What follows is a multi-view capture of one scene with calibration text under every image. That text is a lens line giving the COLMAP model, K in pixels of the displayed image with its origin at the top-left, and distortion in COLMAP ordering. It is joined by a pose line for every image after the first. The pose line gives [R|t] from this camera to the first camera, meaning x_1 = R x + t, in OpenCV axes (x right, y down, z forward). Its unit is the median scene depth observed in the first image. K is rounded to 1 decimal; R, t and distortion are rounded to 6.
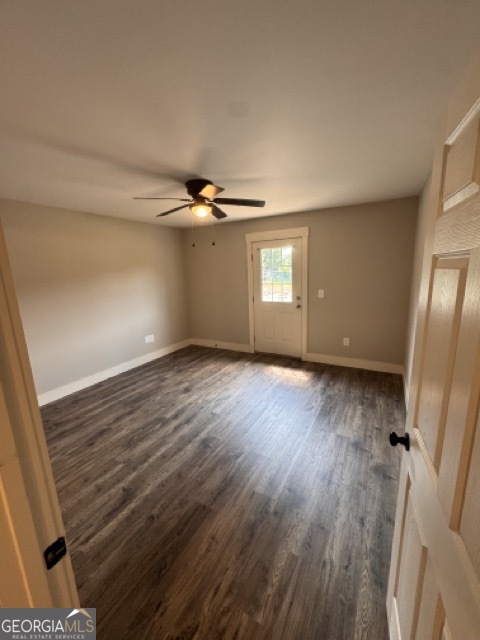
lens RADIAL K [[255.8, 0, 240.8], [0, 255.8, 319.0], [0, 0, 1]] dist [-0.001364, 0.000078]
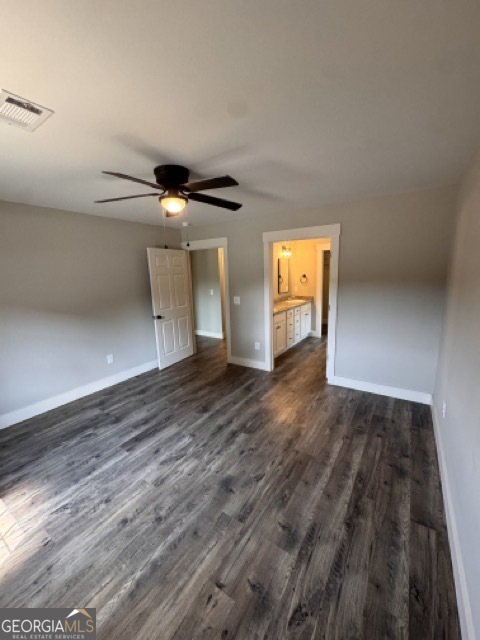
lens RADIAL K [[255.8, 0, 240.8], [0, 255.8, 319.0], [0, 0, 1]] dist [-0.001364, 0.000078]
pose [[-0.995269, 0.050528, 0.082981, -0.336868], [0.077337, 0.929001, 0.361907, -0.294205], [-0.058803, 0.366612, -0.928514, 1.522385]]
